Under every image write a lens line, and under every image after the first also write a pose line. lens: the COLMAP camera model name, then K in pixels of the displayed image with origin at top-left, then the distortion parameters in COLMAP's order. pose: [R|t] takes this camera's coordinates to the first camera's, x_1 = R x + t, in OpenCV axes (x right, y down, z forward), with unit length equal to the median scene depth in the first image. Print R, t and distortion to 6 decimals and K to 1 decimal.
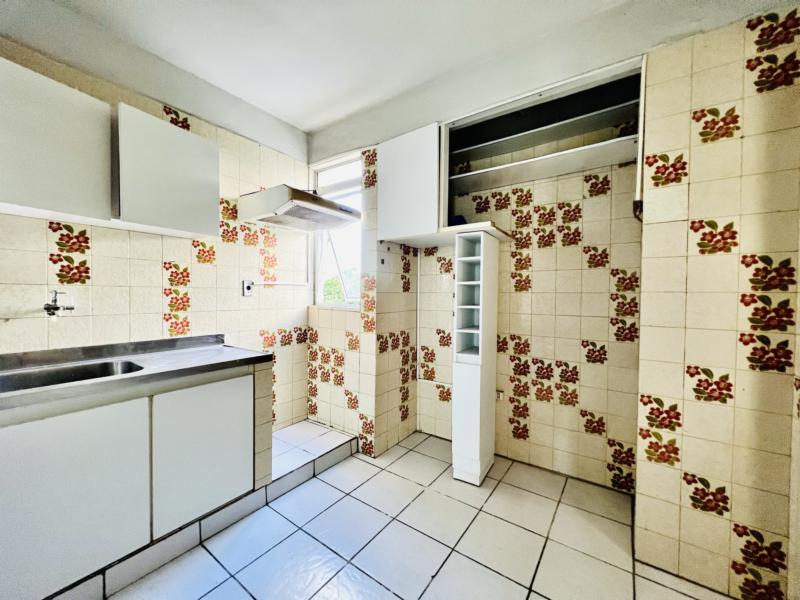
lens RADIAL K [[318.8, 0, 397.3], [0, 318.8, 298.4], [0, 0, 1]] dist [0.000034, 0.000030]
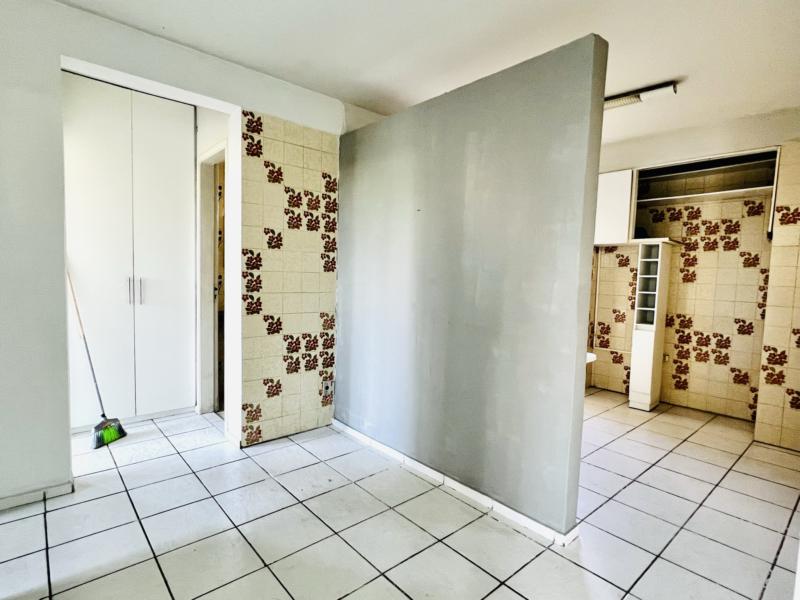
lens RADIAL K [[418.5, 0, 397.6], [0, 418.5, 300.8], [0, 0, 1]] dist [0.002991, 0.000897]
pose [[0.973700, 0.033527, -0.225354, -0.401977], [-0.022637, 0.998455, 0.050737, -0.006414], [0.226707, -0.044301, 0.972955, -1.001740]]
